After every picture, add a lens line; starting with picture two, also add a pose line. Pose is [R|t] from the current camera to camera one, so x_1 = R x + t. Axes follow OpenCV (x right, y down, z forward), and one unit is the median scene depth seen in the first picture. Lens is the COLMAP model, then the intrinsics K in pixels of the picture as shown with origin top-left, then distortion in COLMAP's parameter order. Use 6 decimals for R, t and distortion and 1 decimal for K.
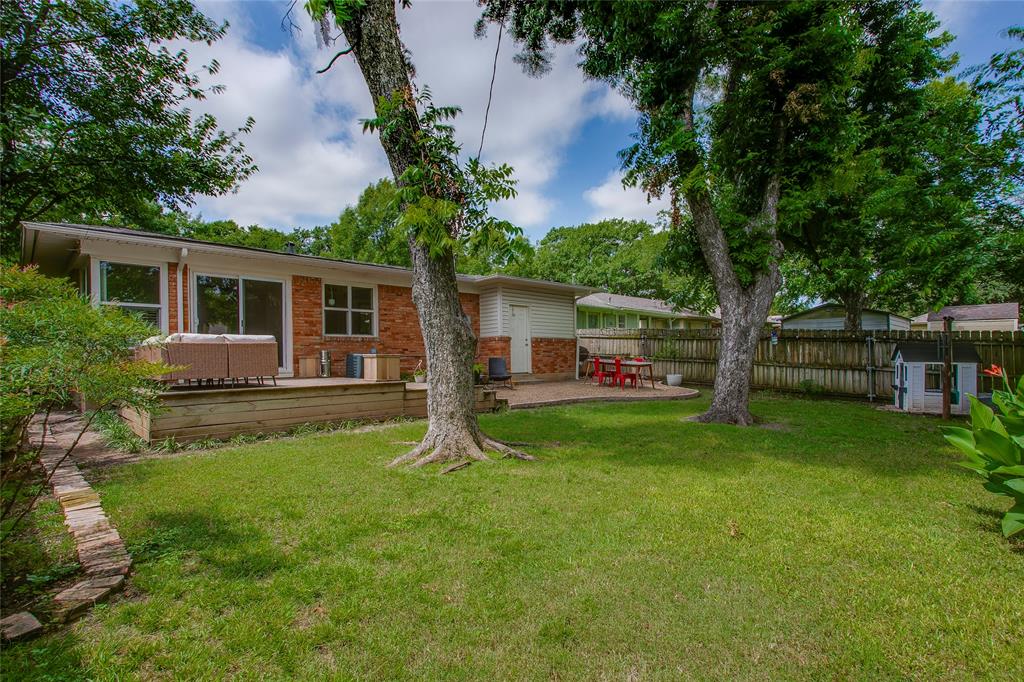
lens RADIAL K [[491.7, 0, 512.1], [0, 491.7, 333.8], [0, 0, 1]] dist [-0.069921, 0.028802]
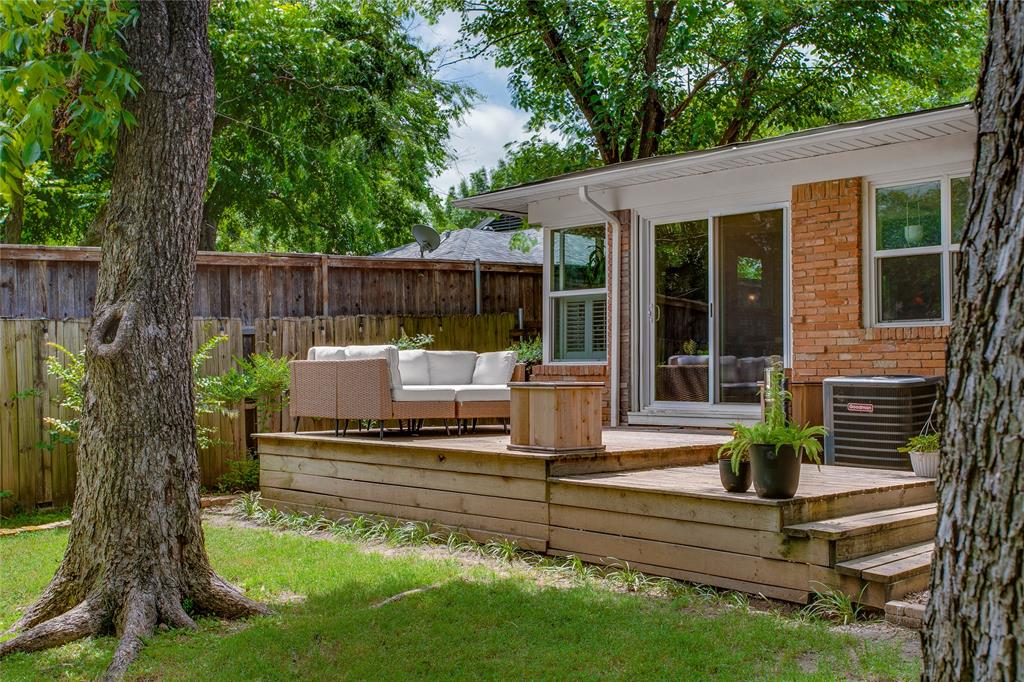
lens RADIAL K [[1098.9, 0, 512.0], [0, 1098.9, 341.0], [0, 0, 1]] dist [0.051654, 0.013506]
pose [[-0.010987, -0.020636, -0.999727, 0.462838], [0.044257, 0.998797, -0.021104, 0.019623], [0.998960, -0.044477, -0.010060, 0.726975]]
